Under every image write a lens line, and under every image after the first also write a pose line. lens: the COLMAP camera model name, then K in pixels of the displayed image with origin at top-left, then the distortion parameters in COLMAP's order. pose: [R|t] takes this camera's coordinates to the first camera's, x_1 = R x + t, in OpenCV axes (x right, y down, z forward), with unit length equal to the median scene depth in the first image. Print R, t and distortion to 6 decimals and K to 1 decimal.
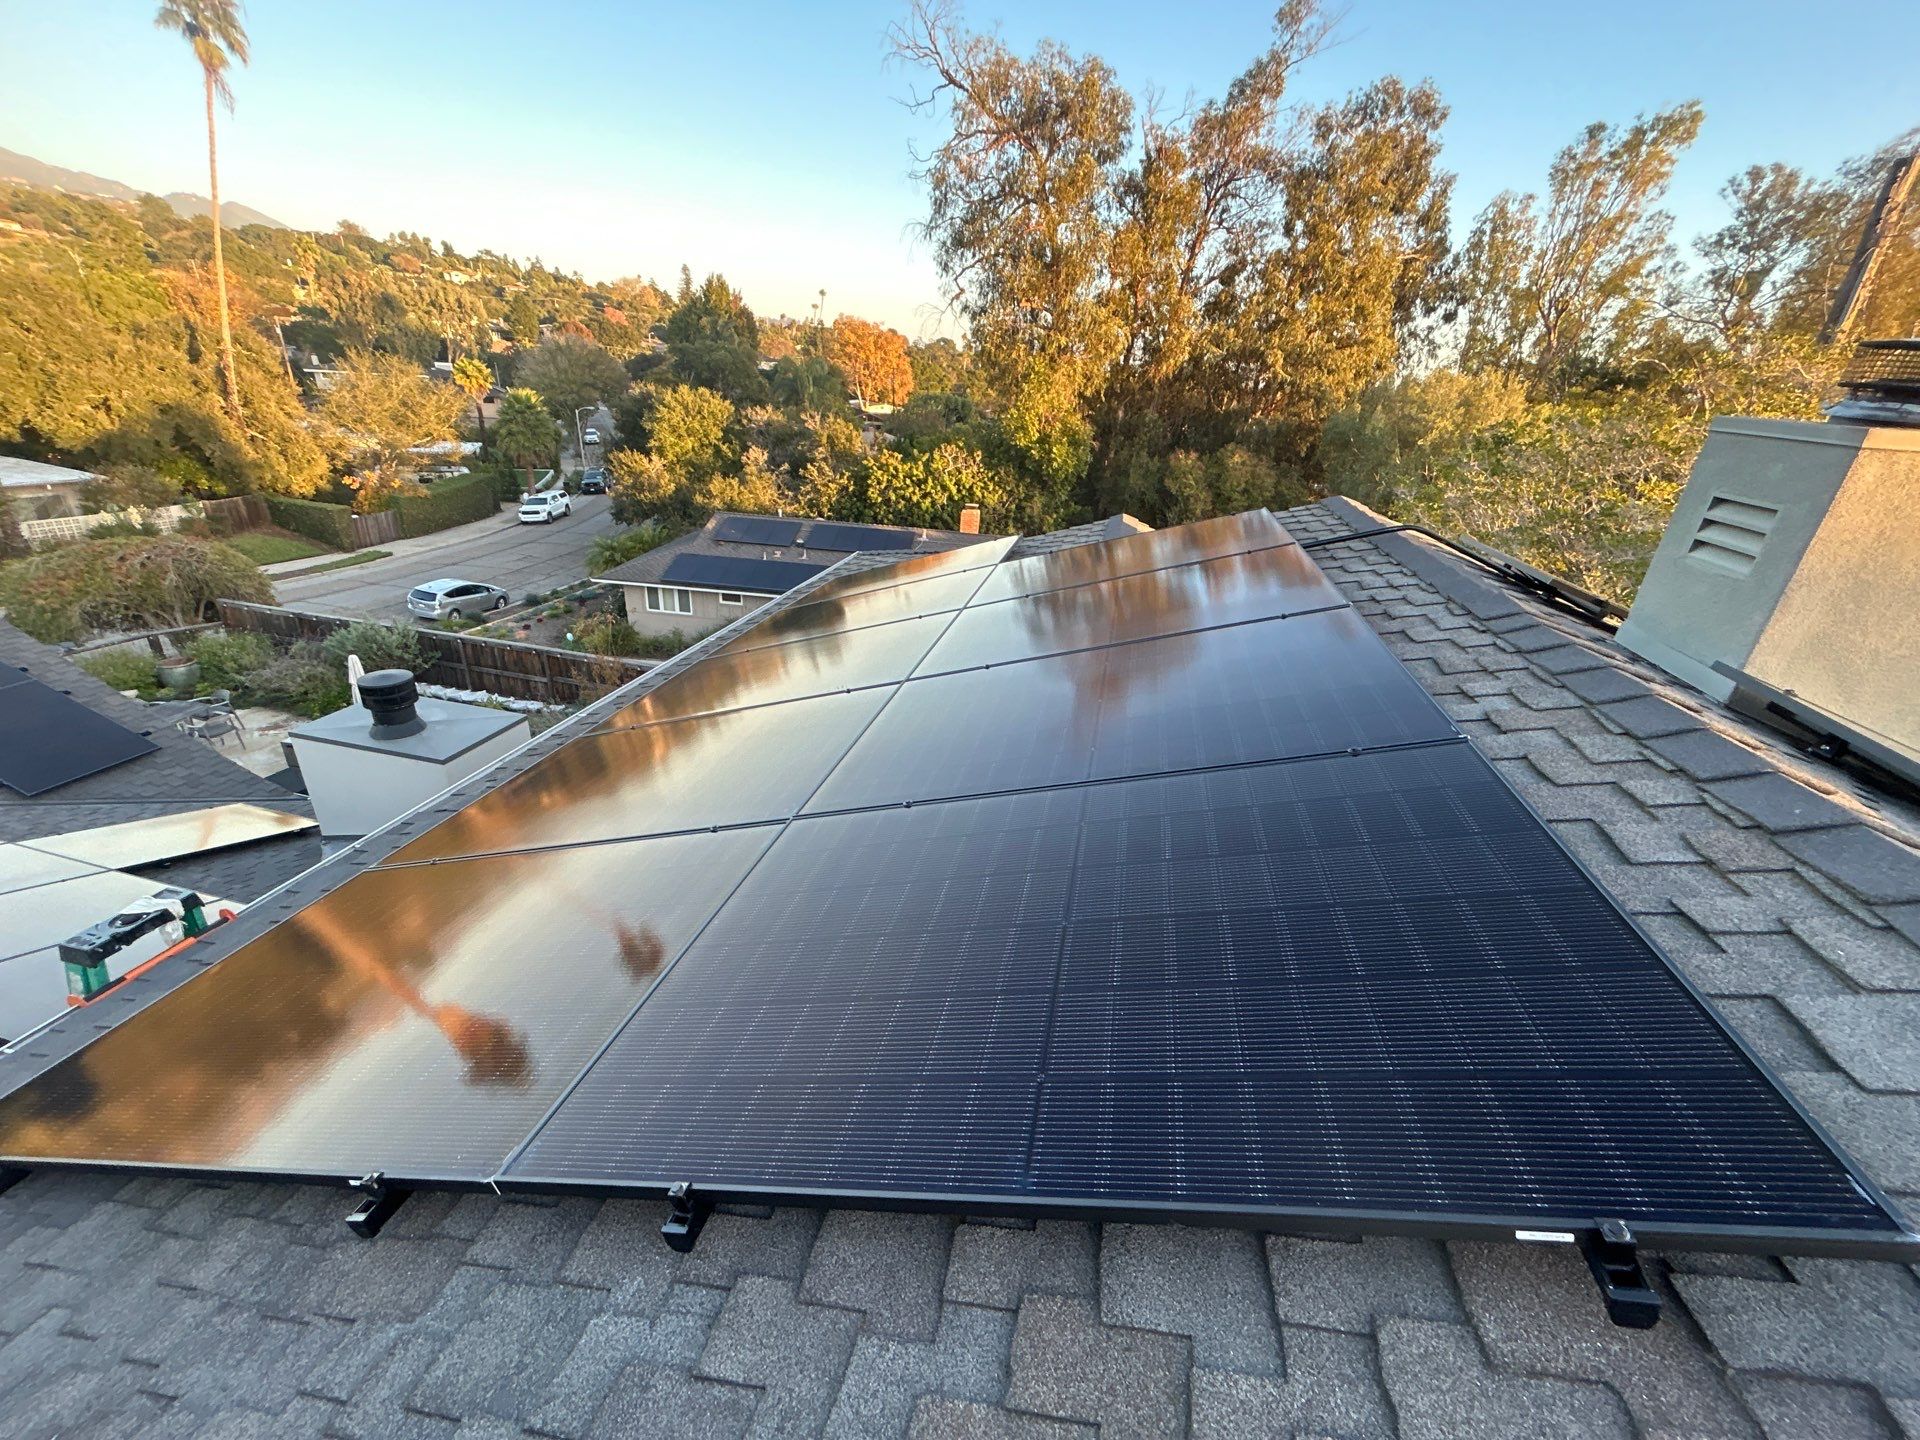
lens RADIAL K [[775.0, 0, 960.0], [0, 775.0, 720.0], [0, 0, 1]] dist [-0.006463, -0.000363]
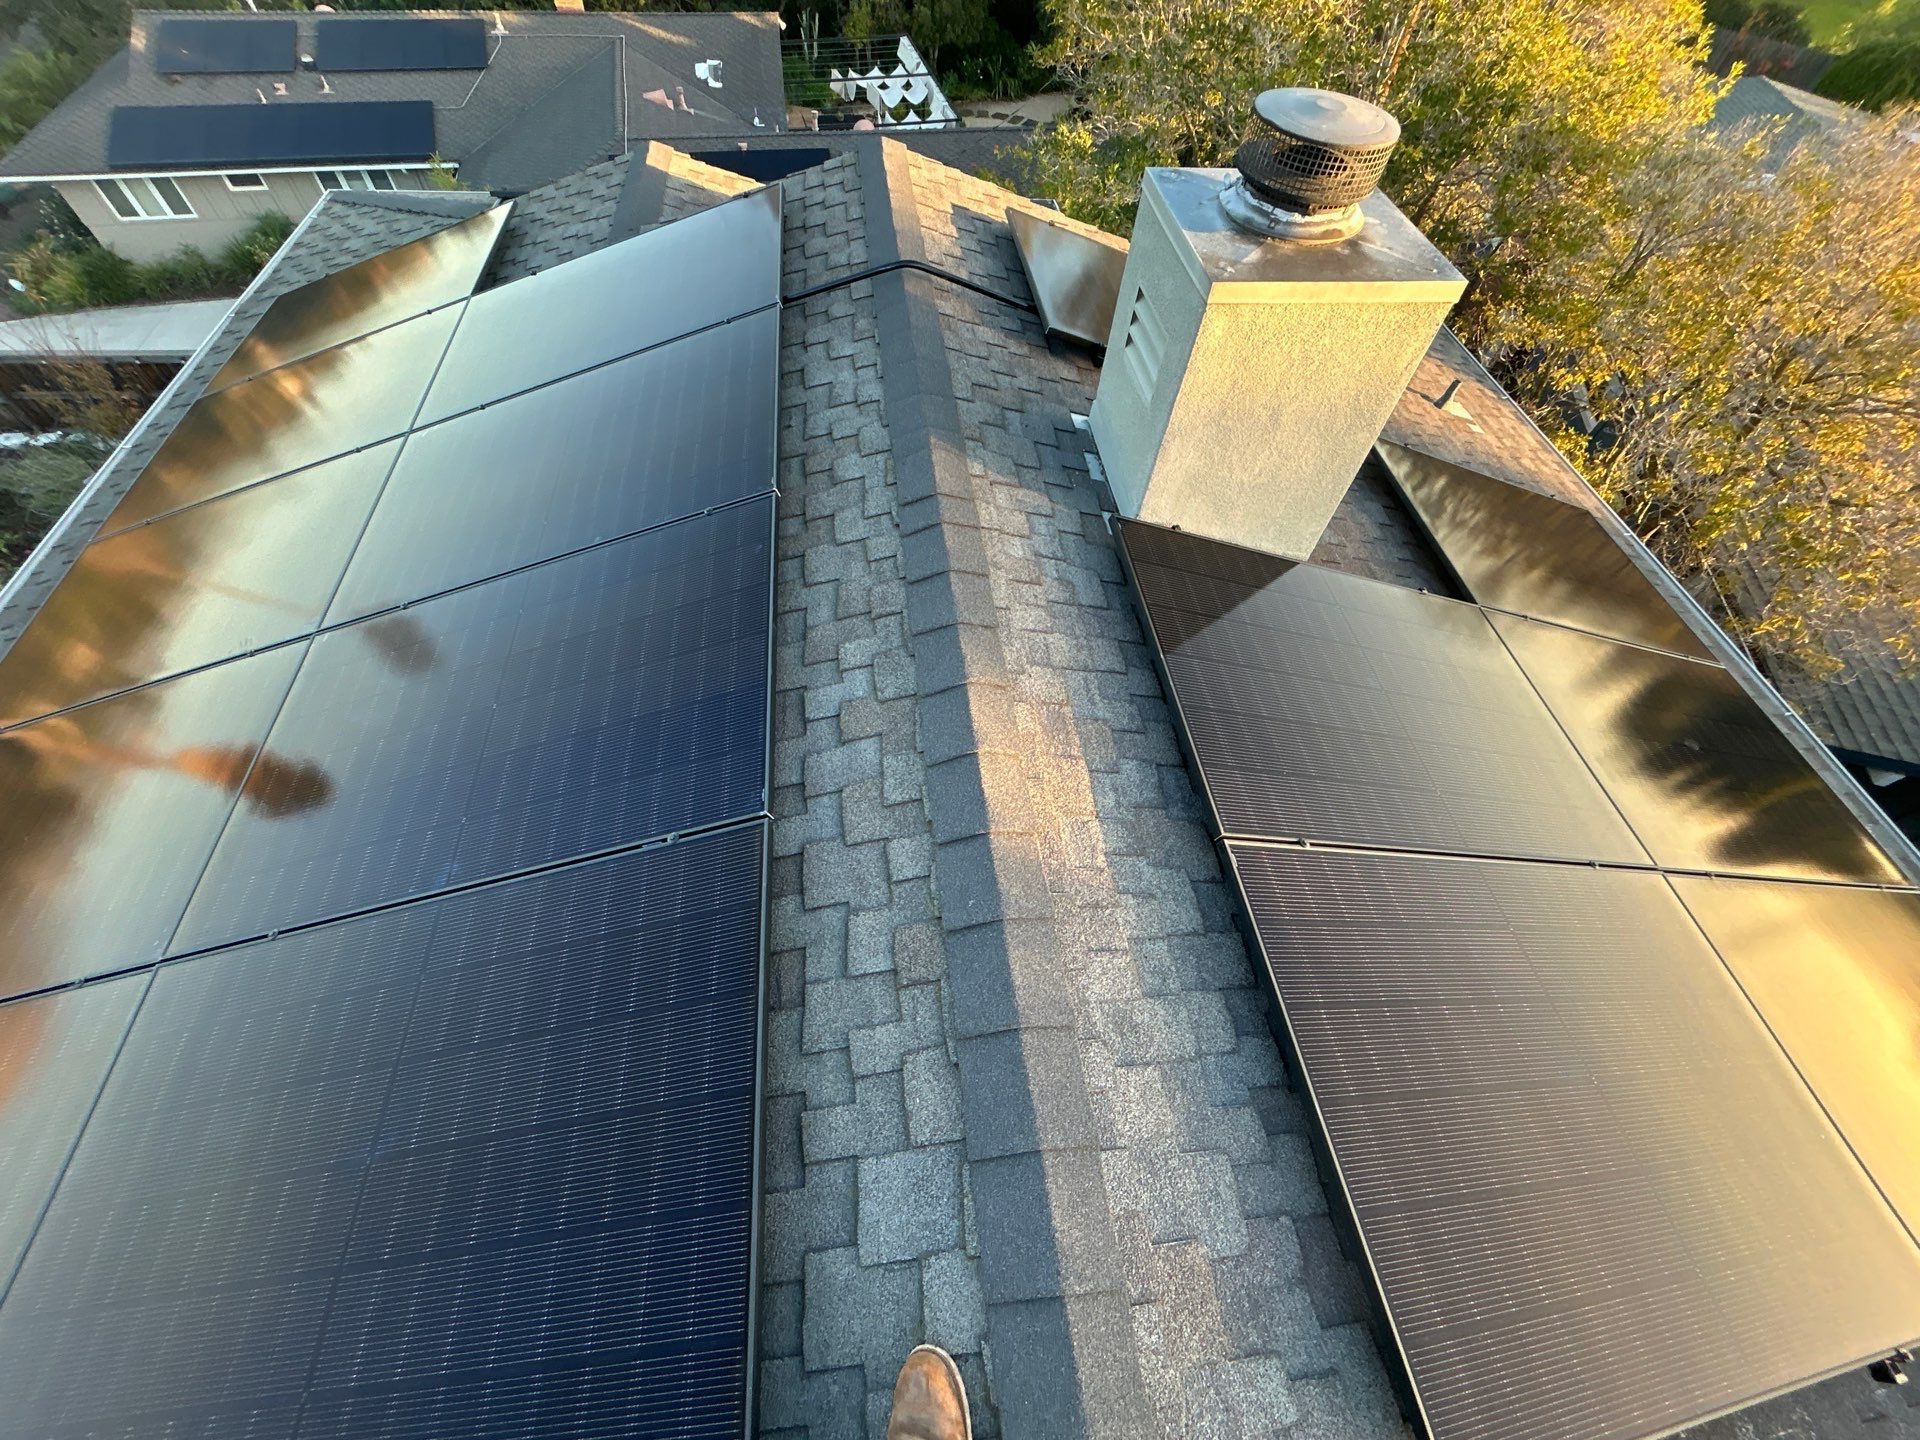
lens RADIAL K [[775.0, 0, 960.0], [0, 775.0, 720.0], [0, 0, 1]] dist [-0.006463, -0.000363]
pose [[0.939940, -0.283882, 0.189533, 0.545054], [0.143237, 0.832047, 0.535893, -0.444814], [-0.309831, -0.476560, 0.822737, 0.094574]]
